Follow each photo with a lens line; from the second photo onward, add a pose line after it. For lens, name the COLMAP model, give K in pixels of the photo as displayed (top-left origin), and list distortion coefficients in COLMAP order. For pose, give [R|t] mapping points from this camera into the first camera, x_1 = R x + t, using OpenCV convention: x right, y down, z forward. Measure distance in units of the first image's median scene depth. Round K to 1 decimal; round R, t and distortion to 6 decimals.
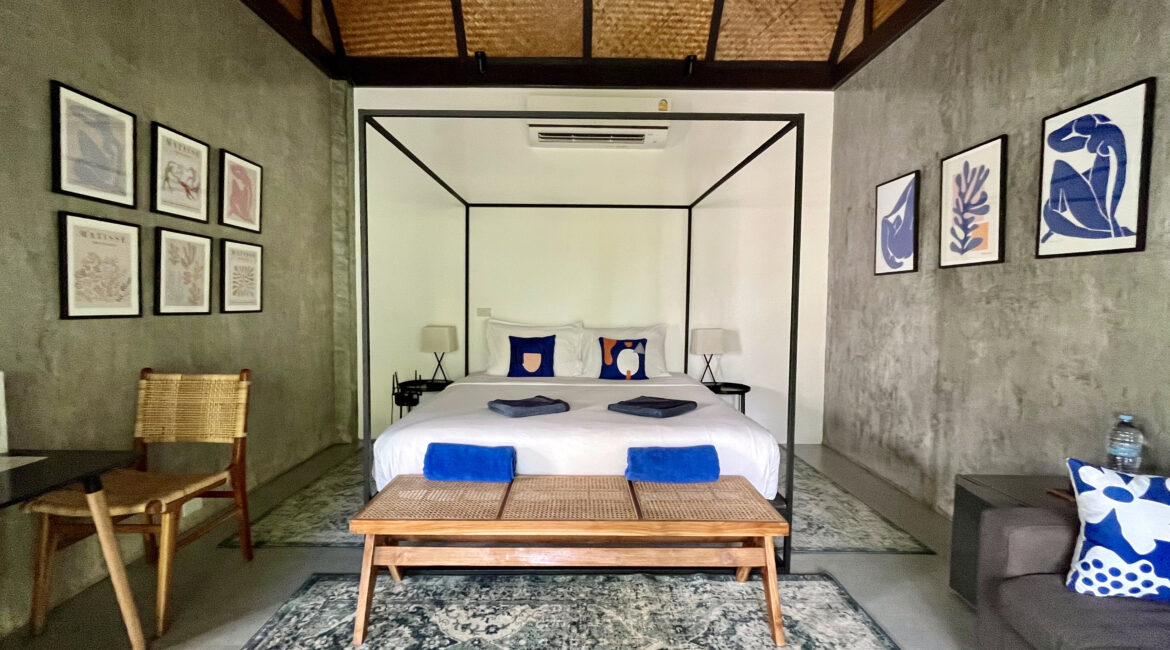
lens RADIAL K [[482.5, 0, 579.2], [0, 482.5, 327.0], [0, 0, 1]] dist [-0.000250, -0.000430]
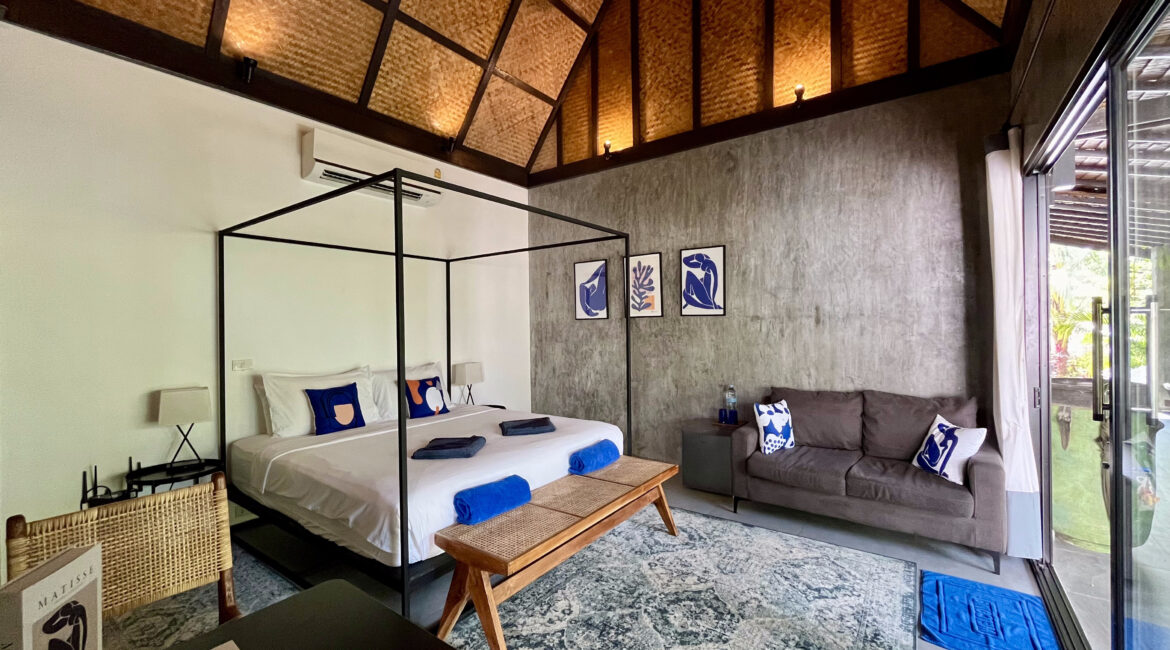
lens RADIAL K [[482.5, 0, 551.0], [0, 482.5, 329.2], [0, 0, 1]] dist [-0.000250, -0.000430]
pose [[0.615068, -0.026858, 0.788016, -0.841814], [0.064735, 0.997766, -0.016520, -0.072433], [-0.785812, 0.061173, 0.615433, 0.140587]]
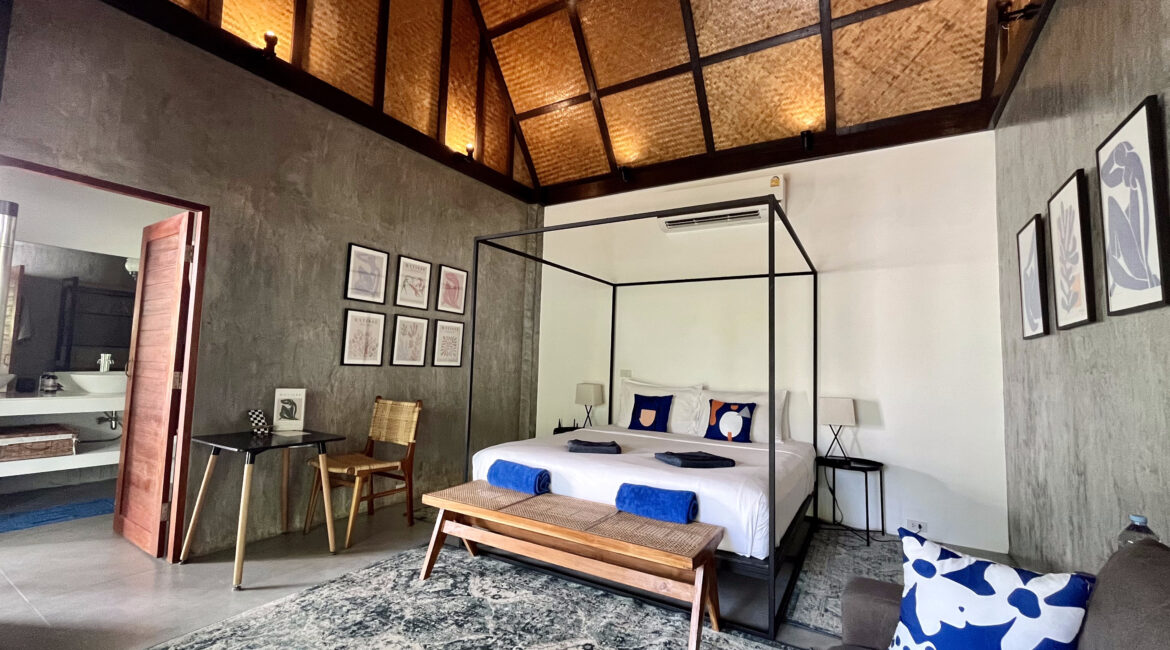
lens RADIAL K [[482.5, 0, 592.5], [0, 482.5, 331.0], [0, 0, 1]] dist [-0.000250, -0.000430]
pose [[0.861722, -0.016127, -0.507124, 0.532767], [-0.051729, 0.991494, -0.119430, 0.018468], [0.504737, 0.129148, 0.853558, -0.092638]]
